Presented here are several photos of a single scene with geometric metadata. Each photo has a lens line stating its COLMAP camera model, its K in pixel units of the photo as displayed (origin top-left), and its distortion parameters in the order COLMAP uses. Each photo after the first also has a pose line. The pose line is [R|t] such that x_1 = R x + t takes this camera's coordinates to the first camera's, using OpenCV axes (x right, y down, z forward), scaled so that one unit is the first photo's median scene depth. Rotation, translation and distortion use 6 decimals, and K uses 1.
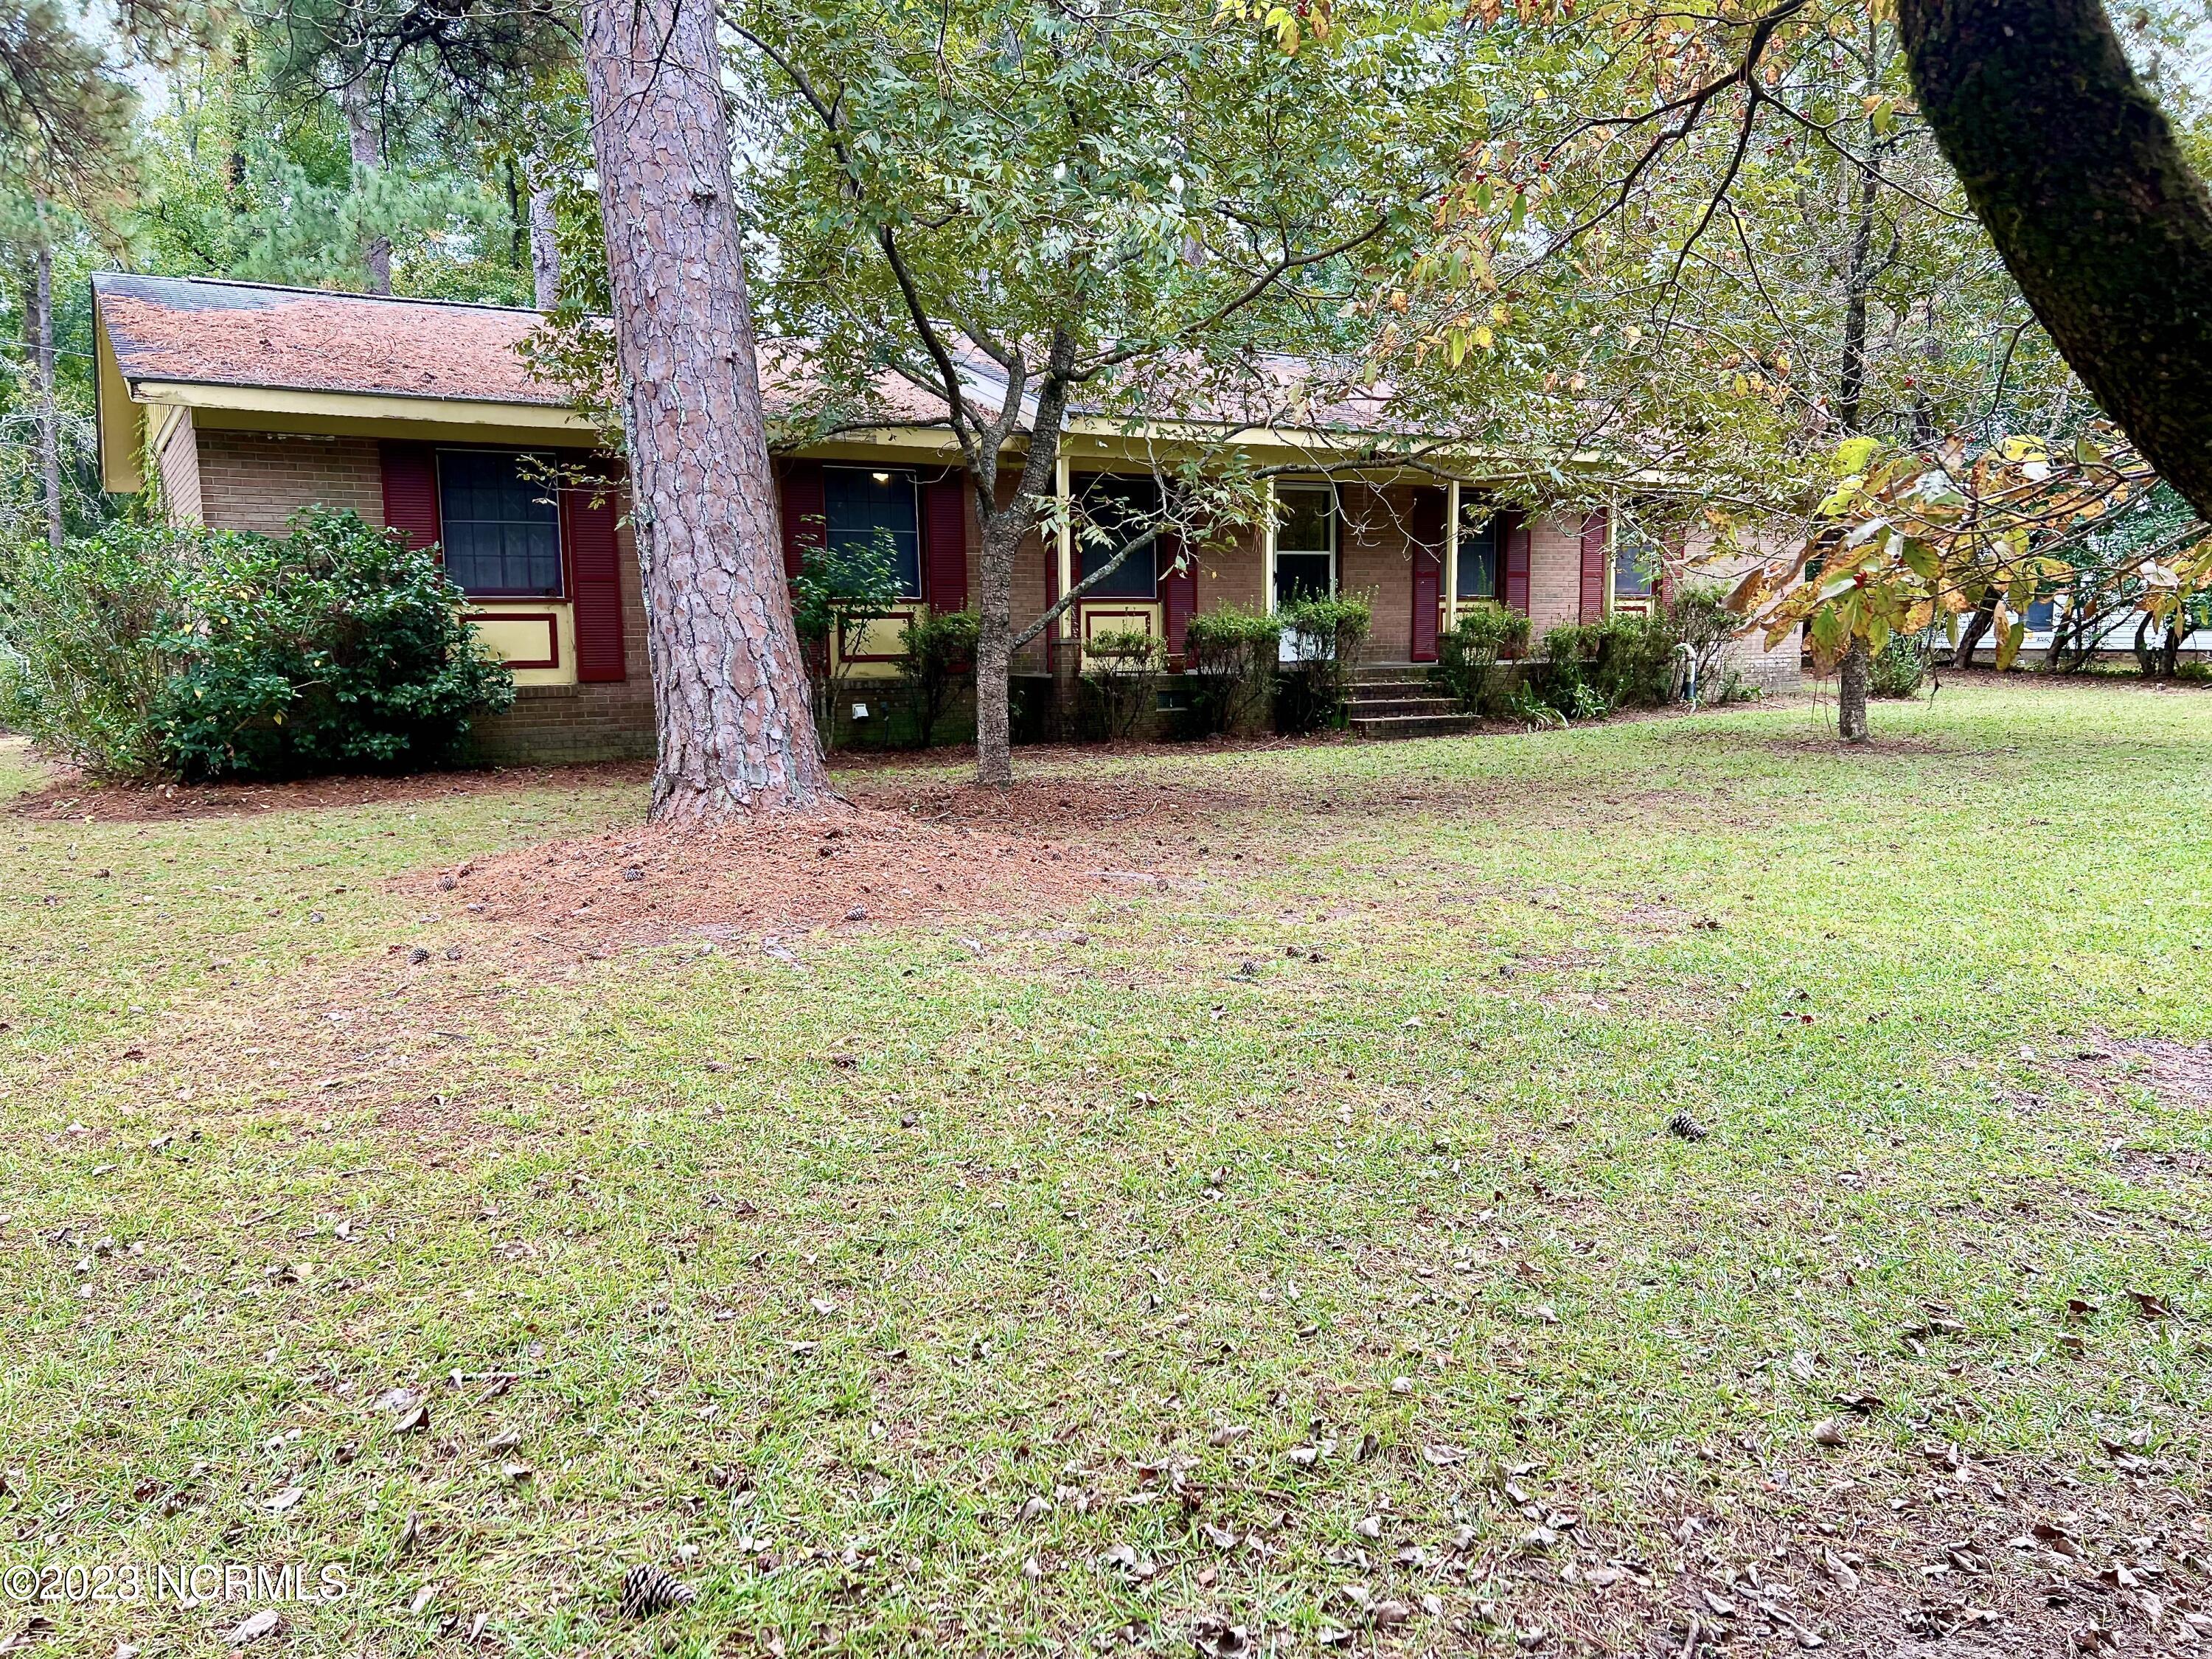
lens RADIAL K [[1667.9, 0, 1116.9], [0, 1667.9, 841.8], [0, 0, 1]] dist [0.077637, -0.097681]
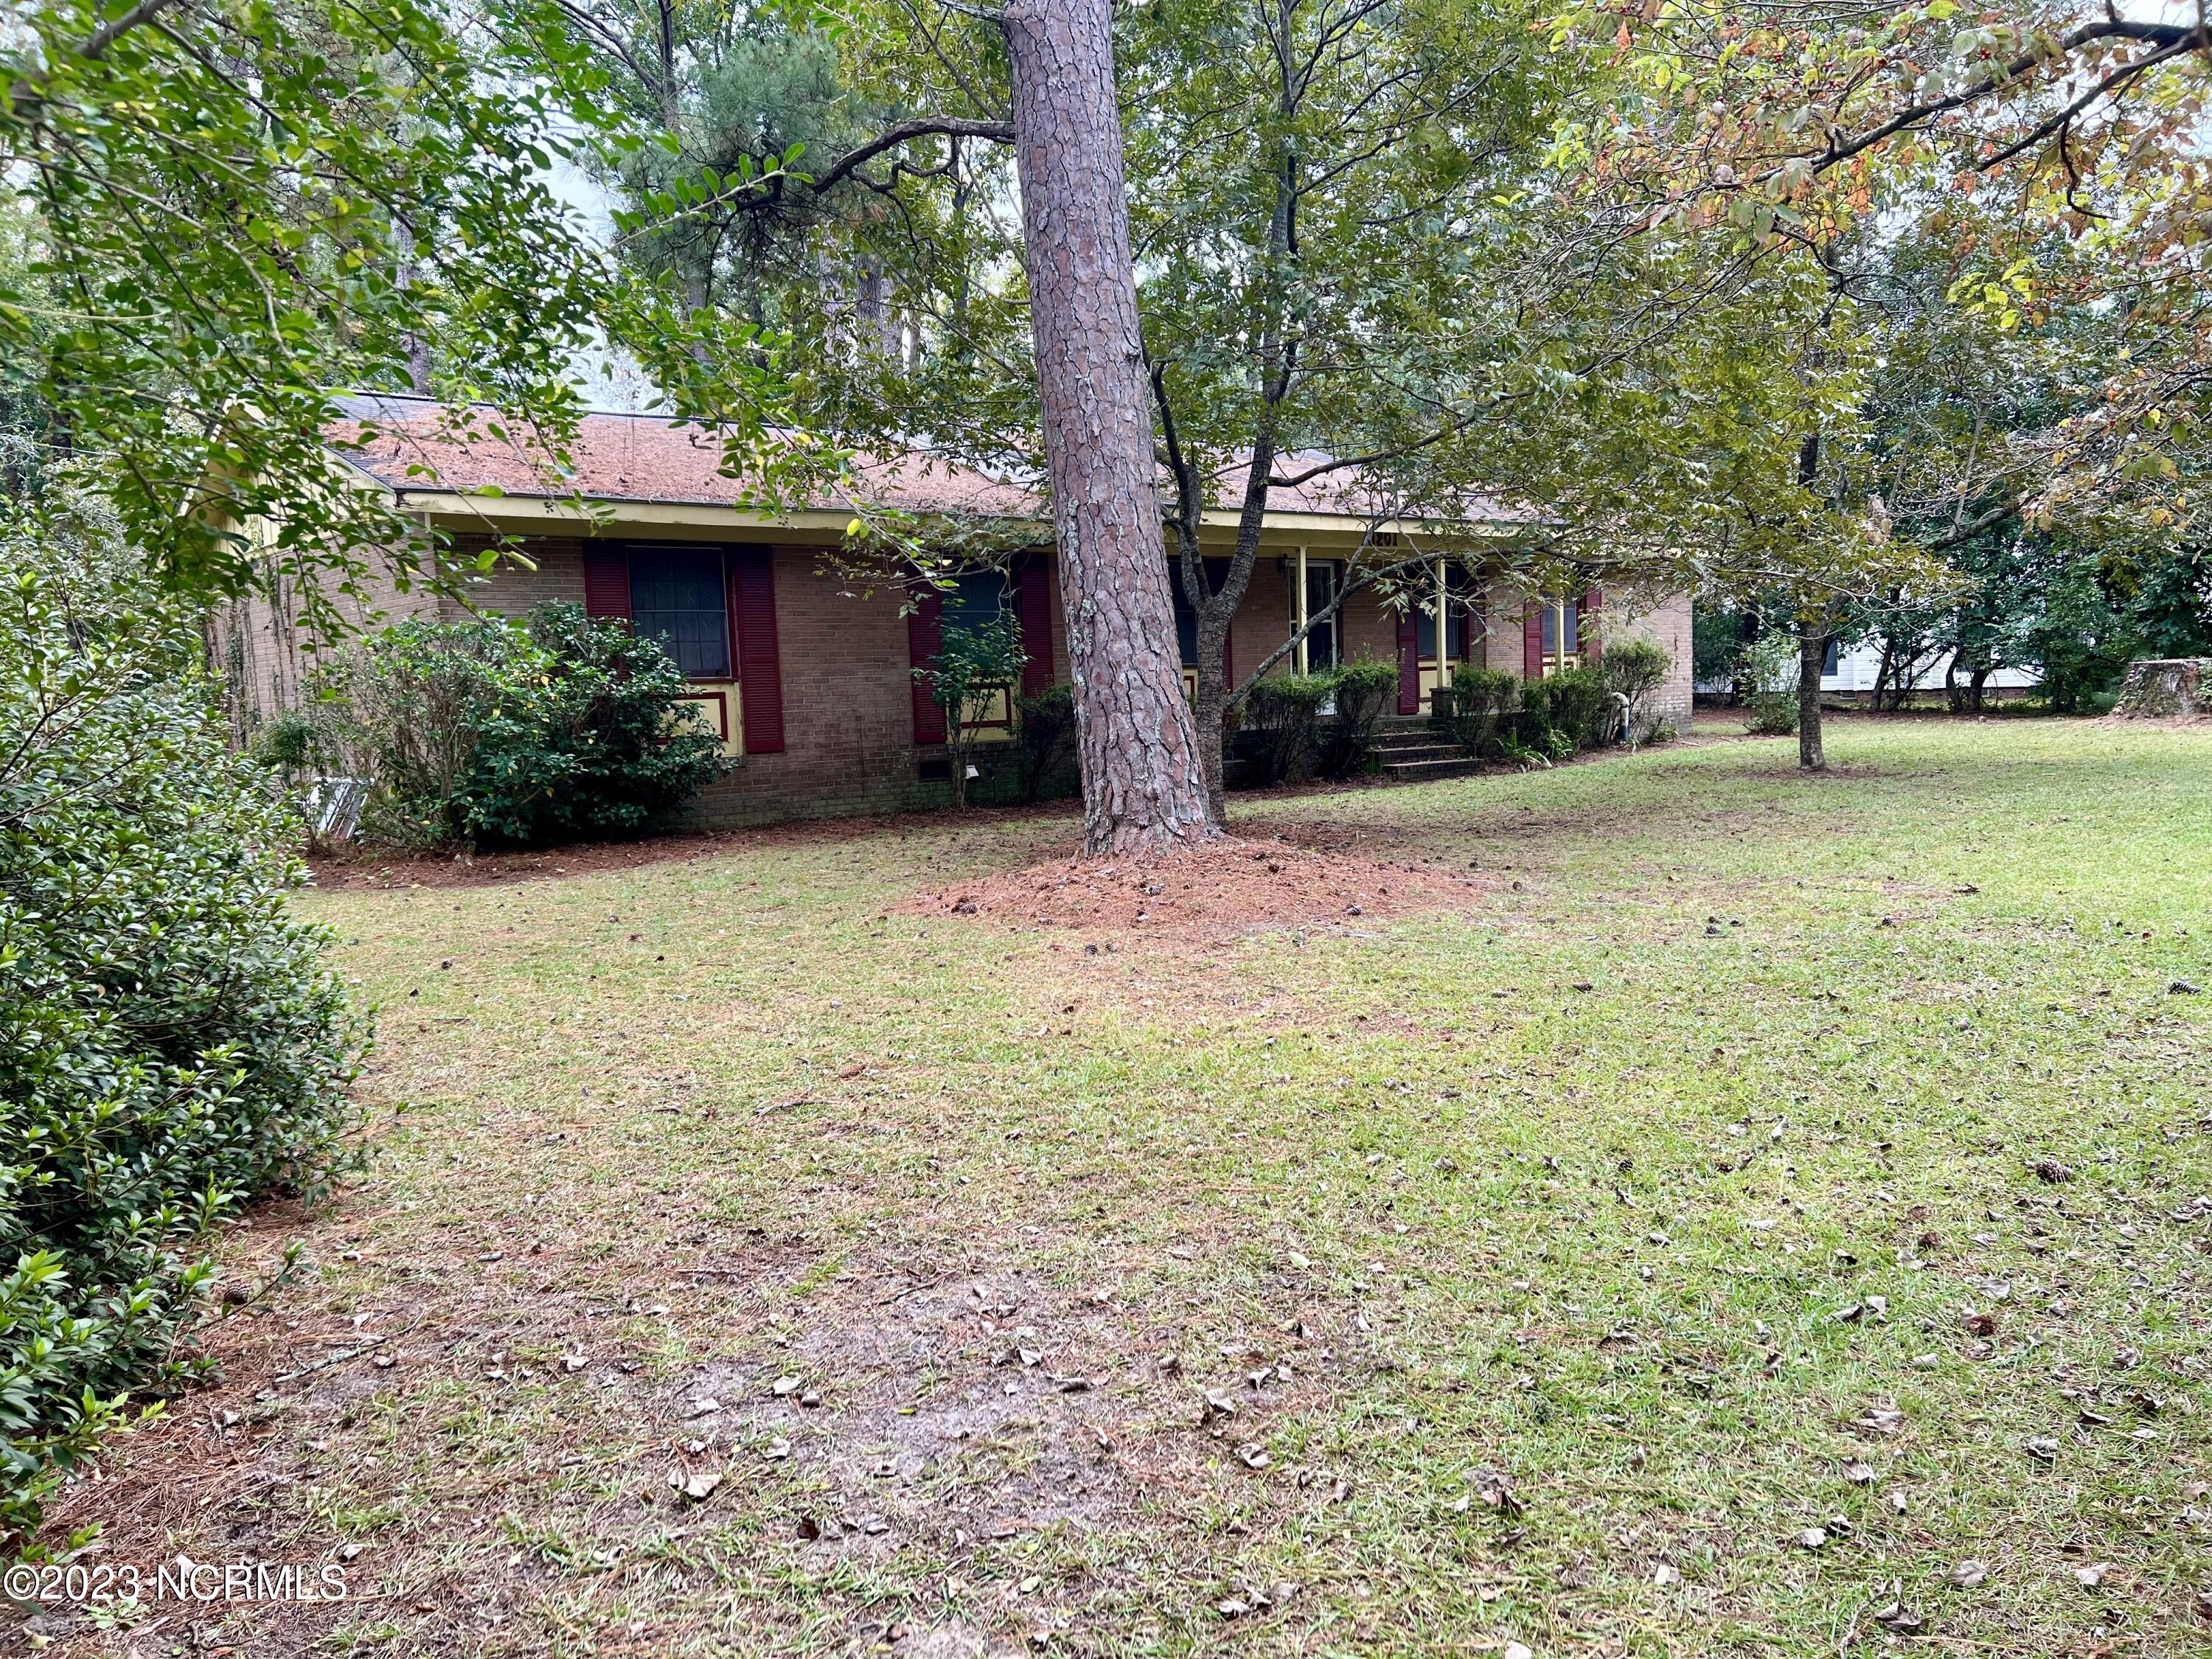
lens RADIAL K [[1667.9, 0, 1116.9], [0, 1667.9, 841.8], [0, 0, 1]] dist [0.077637, -0.097681]
pose [[0.989600, -0.039015, 0.138457, -0.233979], [0.044204, 0.998423, -0.034604, 0.012037], [-0.136888, 0.040365, 0.989764, -0.120732]]
